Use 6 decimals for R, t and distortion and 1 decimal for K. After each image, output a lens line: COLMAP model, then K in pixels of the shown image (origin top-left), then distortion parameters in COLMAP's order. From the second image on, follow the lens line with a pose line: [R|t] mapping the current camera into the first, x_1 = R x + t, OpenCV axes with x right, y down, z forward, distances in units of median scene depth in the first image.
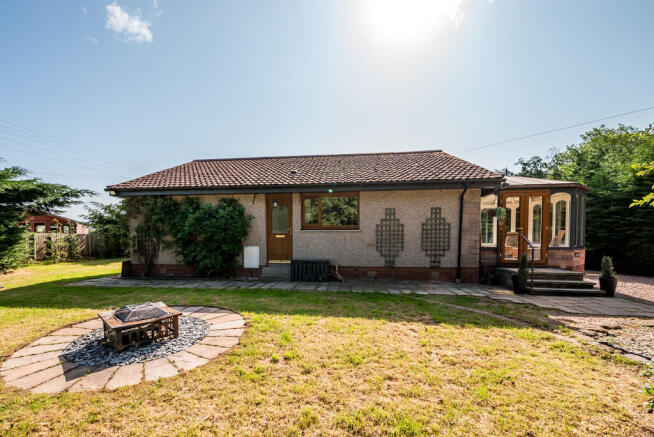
lens RADIAL K [[294.0, 0, 359.9], [0, 294.0, 237.8], [0, 0, 1]] dist [-0.000987, -0.000235]
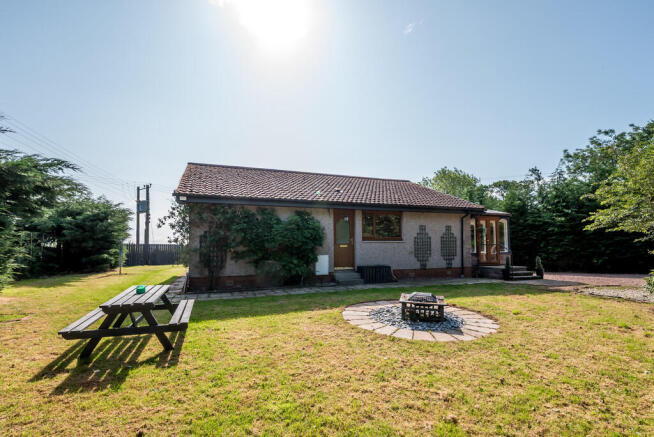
lens RADIAL K [[294.0, 0, 359.9], [0, 294.0, 237.8], [0, 0, 1]] dist [-0.000987, -0.000235]
pose [[0.879140, 0.011235, 0.476431, -0.789559], [0.008414, 0.999200, -0.039088, 0.007422], [-0.476489, 0.038372, 0.878342, -0.050454]]
